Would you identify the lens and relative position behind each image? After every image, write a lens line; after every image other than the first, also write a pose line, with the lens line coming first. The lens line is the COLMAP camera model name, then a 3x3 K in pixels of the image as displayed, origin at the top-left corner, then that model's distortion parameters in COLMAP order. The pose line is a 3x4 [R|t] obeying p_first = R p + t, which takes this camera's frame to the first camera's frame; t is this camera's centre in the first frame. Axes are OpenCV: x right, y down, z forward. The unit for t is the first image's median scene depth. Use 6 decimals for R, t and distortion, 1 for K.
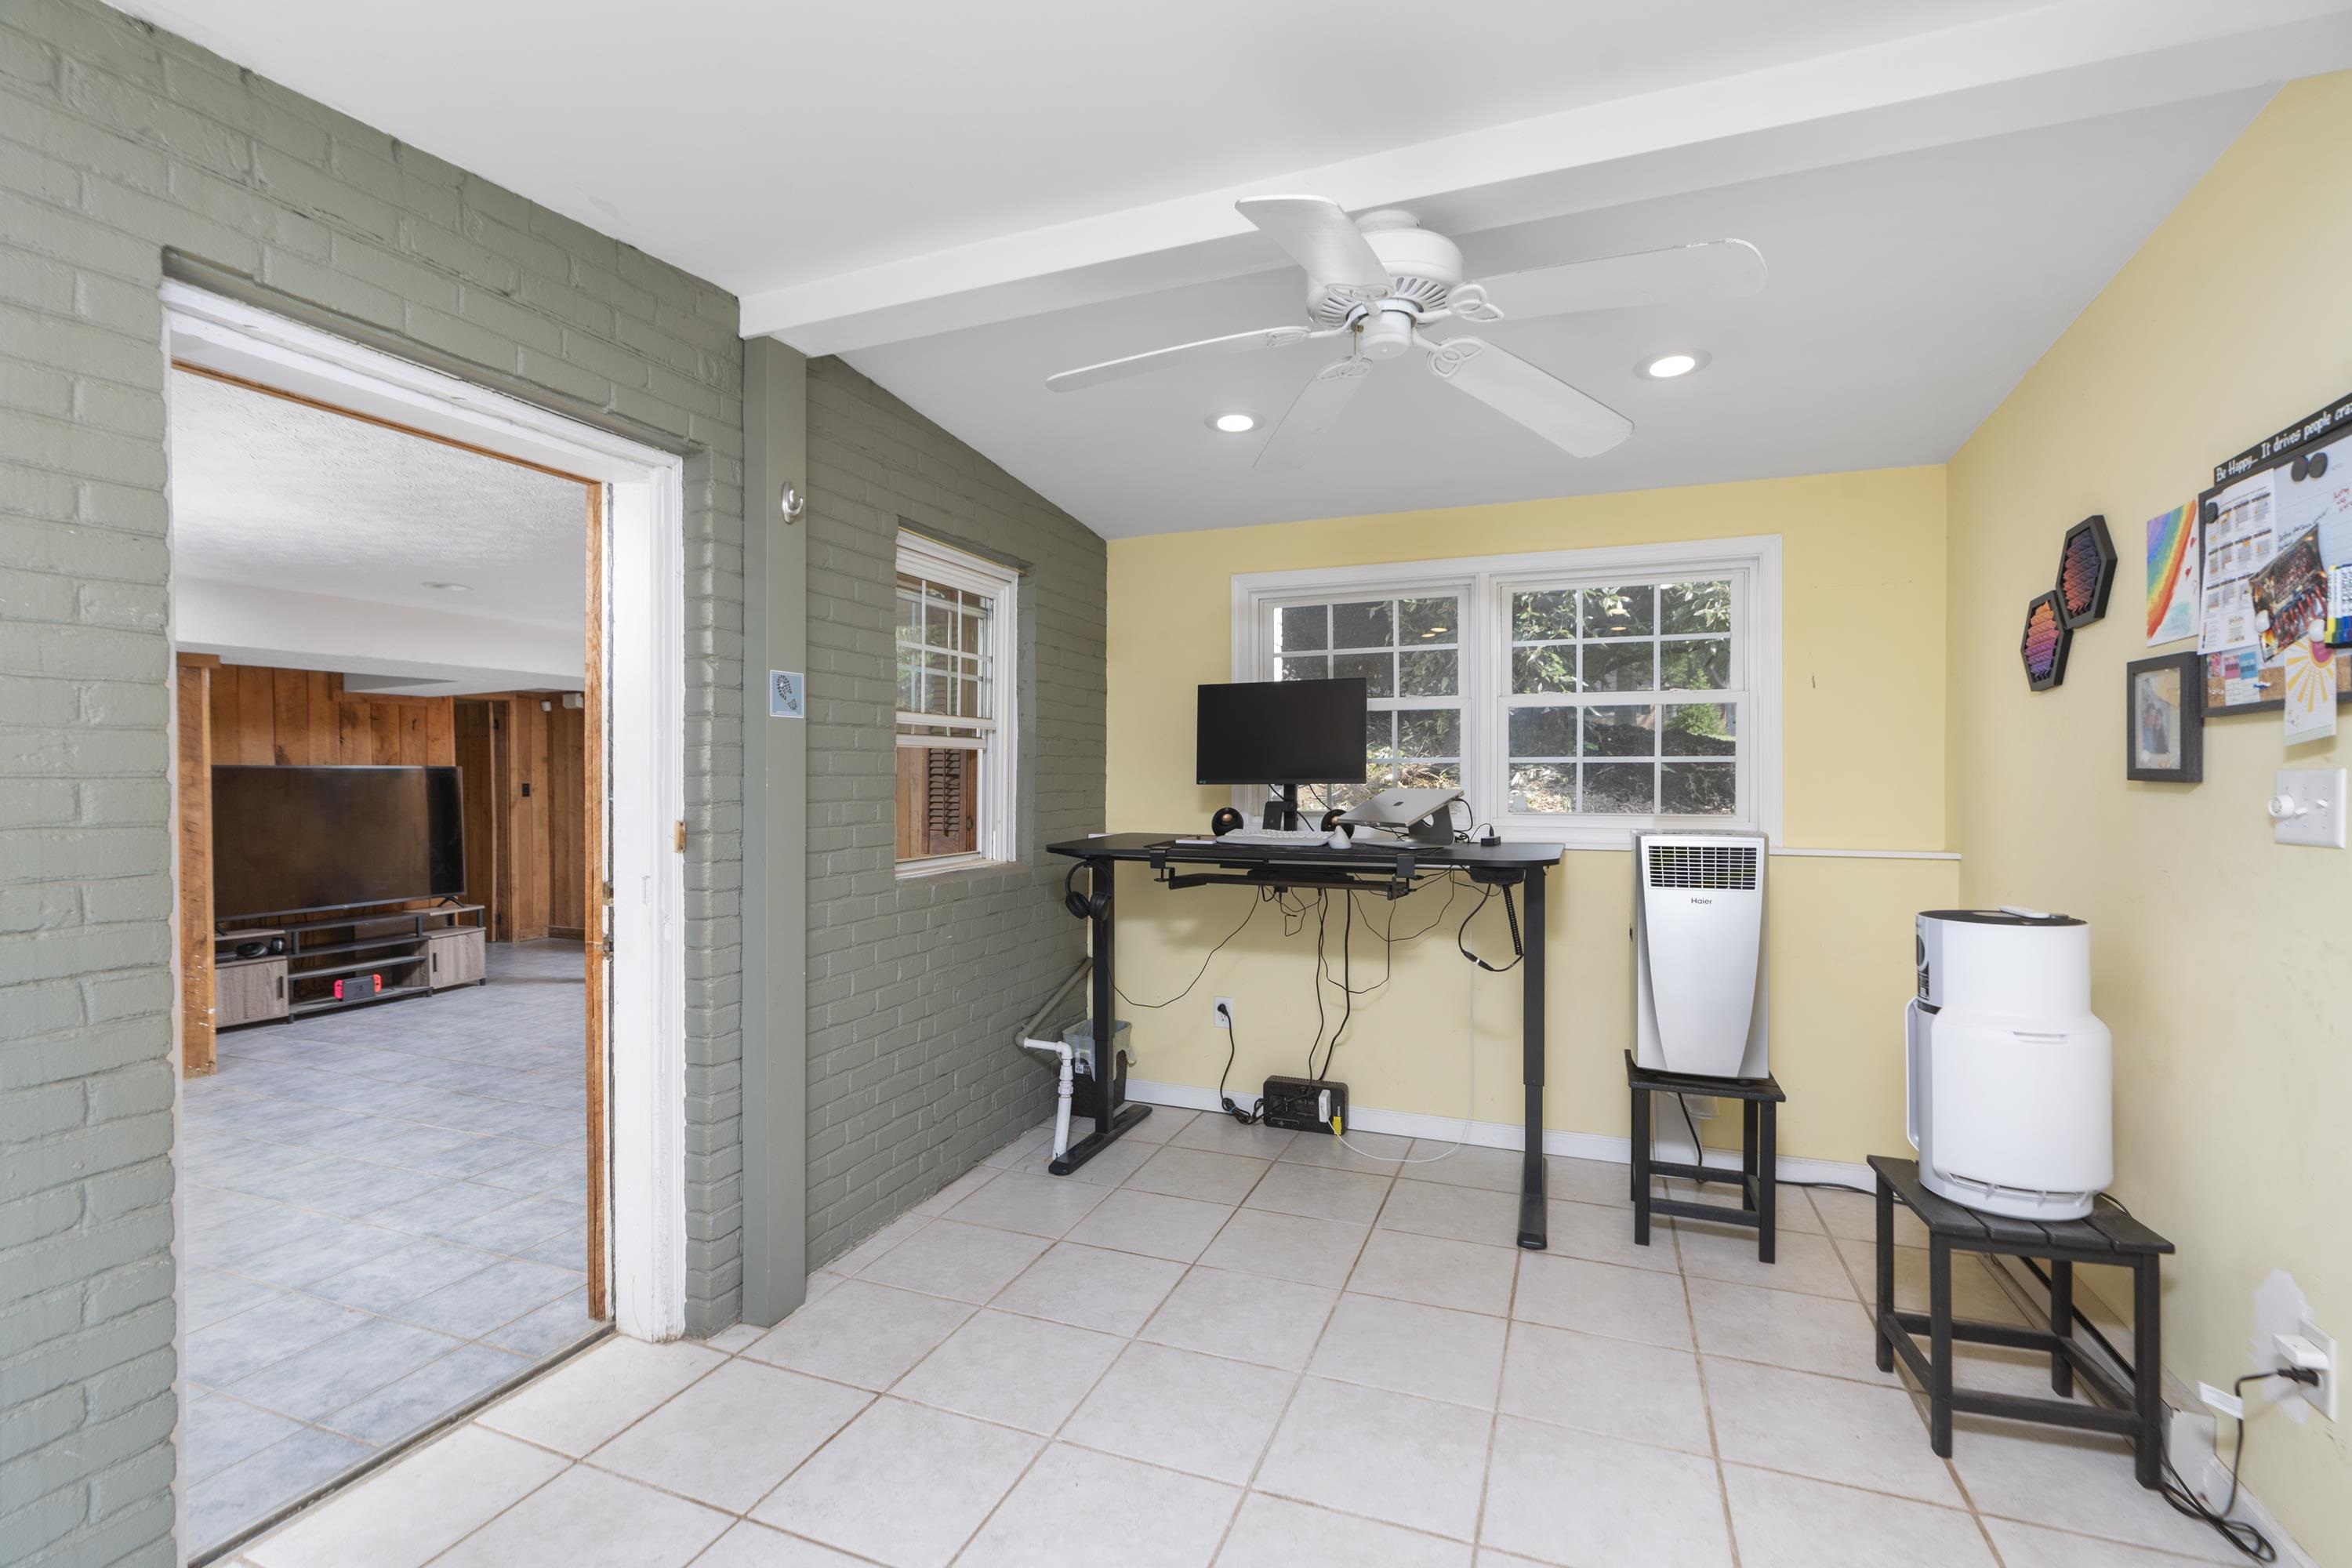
lens RADIAL K [[1064.6, 0, 1170.3], [0, 1064.6, 771.3], [0, 0, 1]] dist [-0.003121, -0.000306]
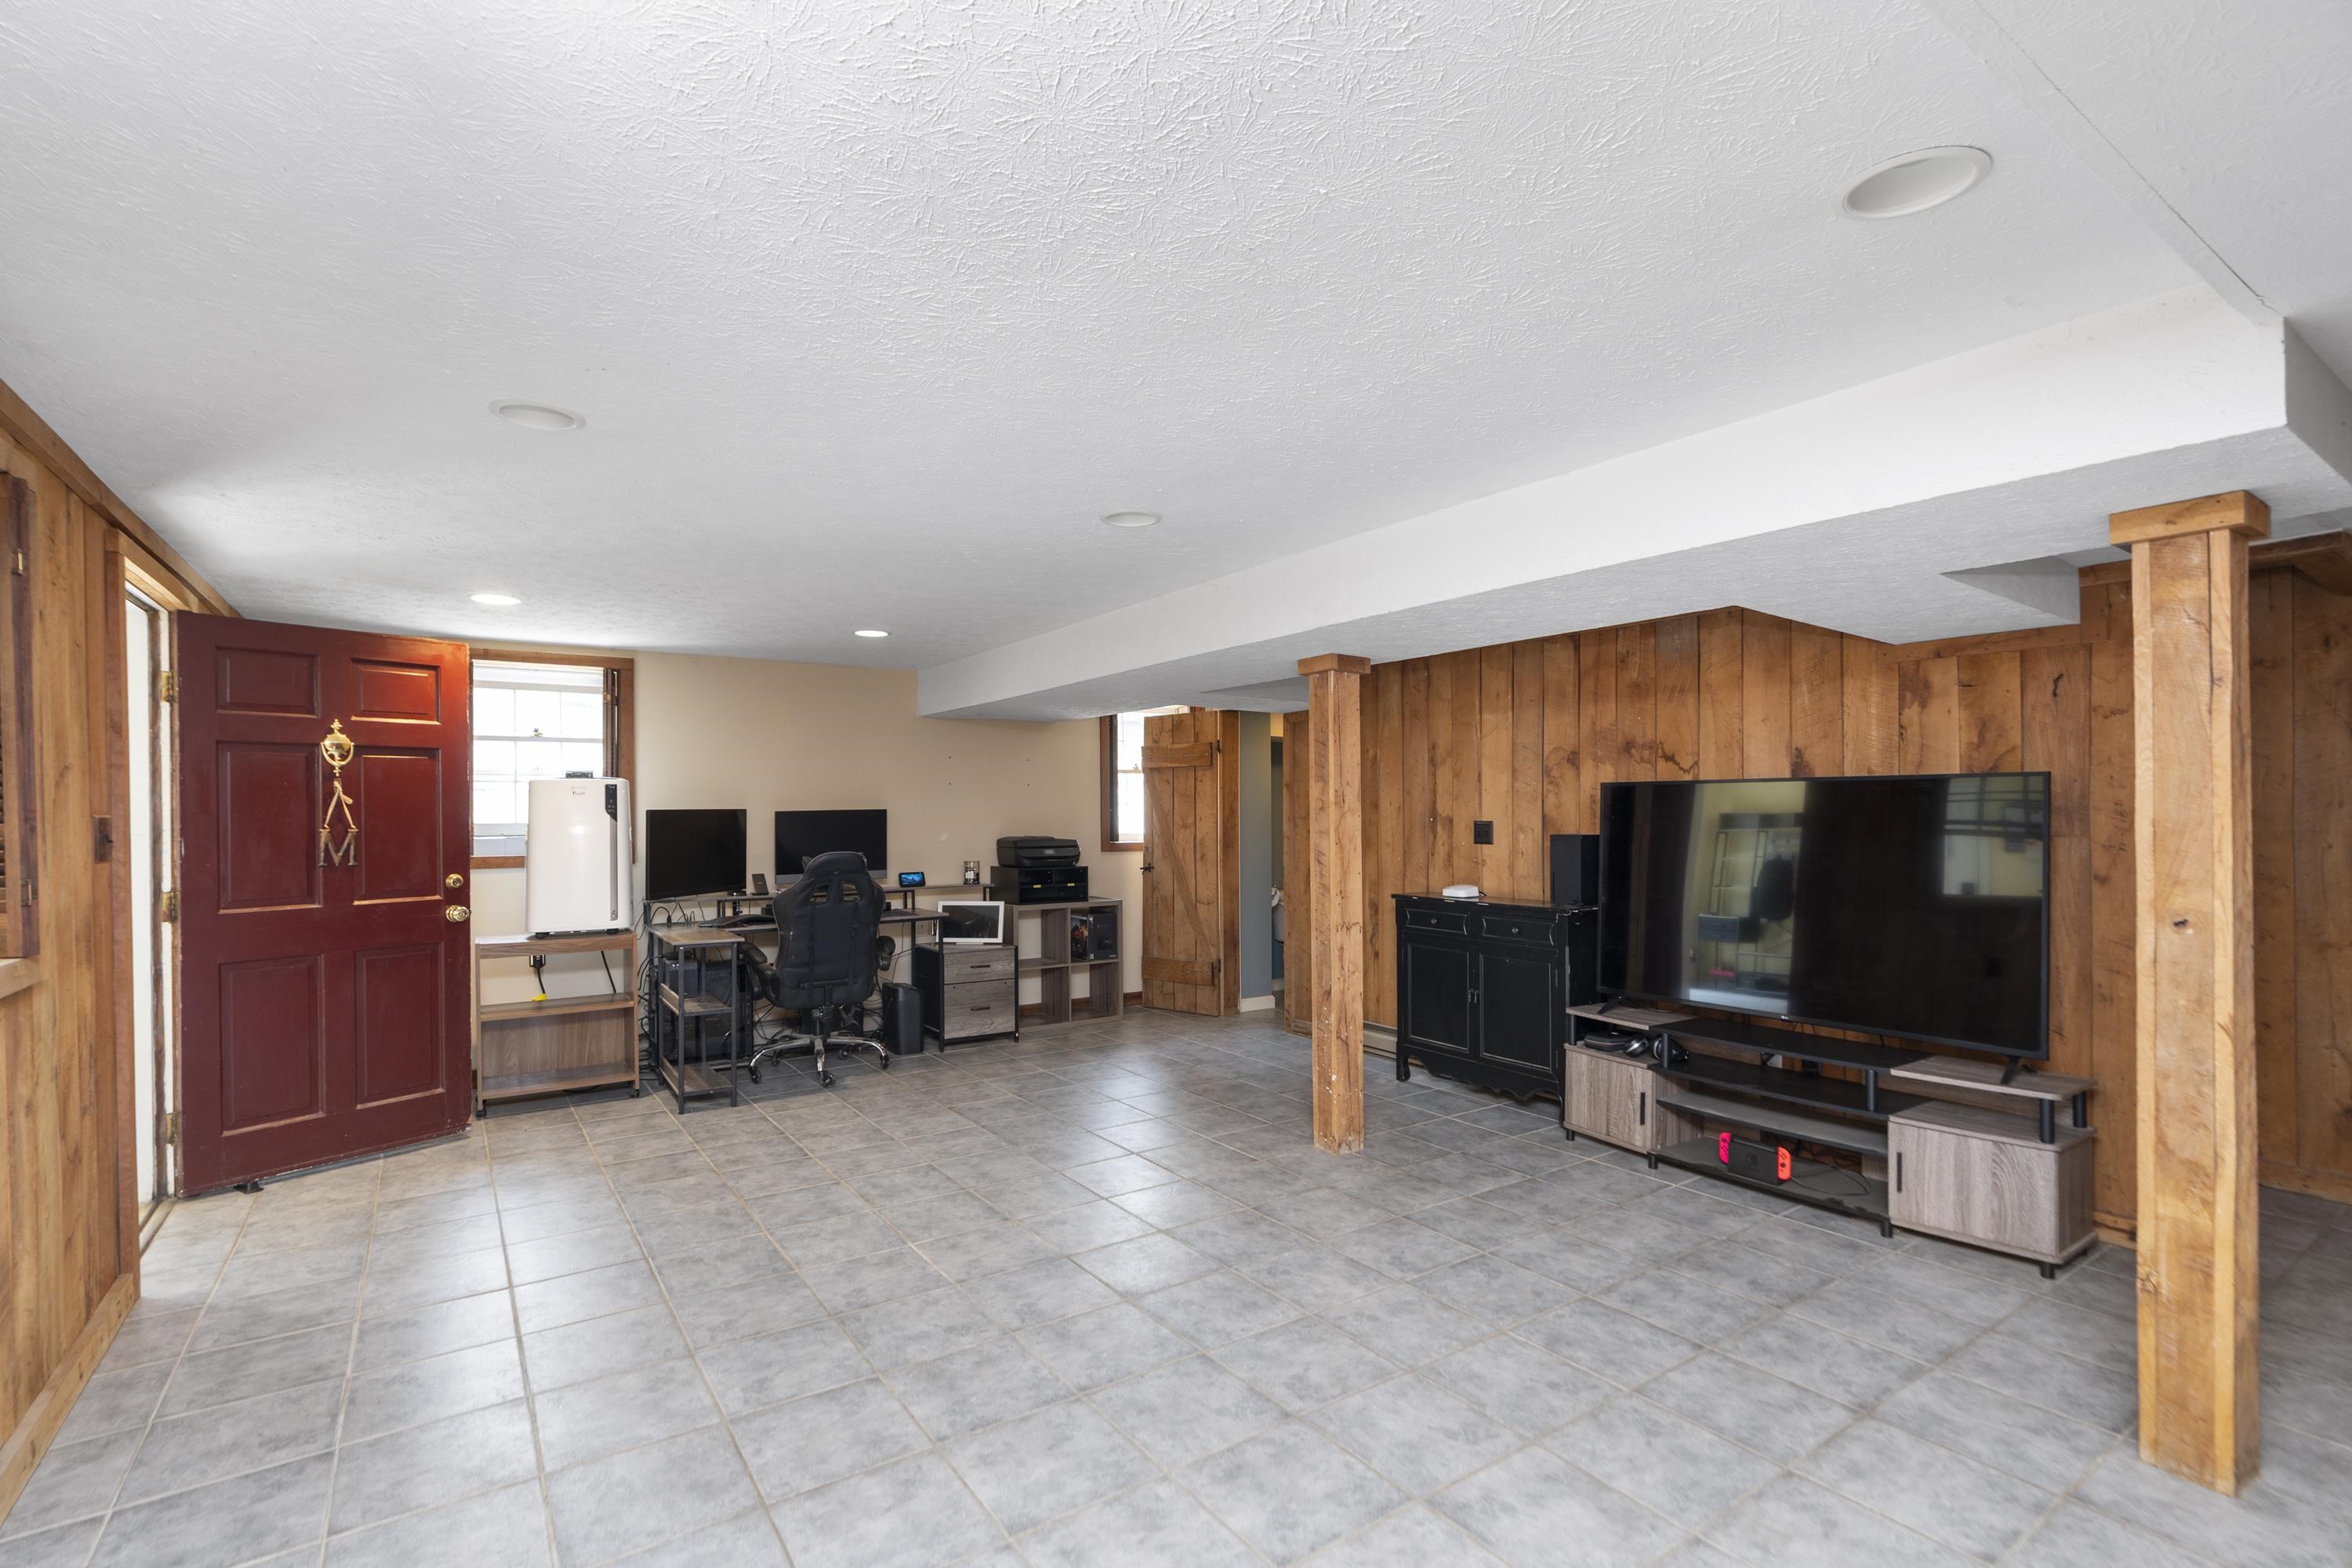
lens RADIAL K [[1072.5, 0, 1171.9], [0, 1072.5, 814.8], [0, 0, 1]] dist [-0.001608, -0.000123]
pose [[-0.559800, 0.010765, -0.828558, -0.106501], [0.011999, 0.999916, 0.004884, 0.009573], [0.828541, -0.007207, -0.559882, 1.141300]]
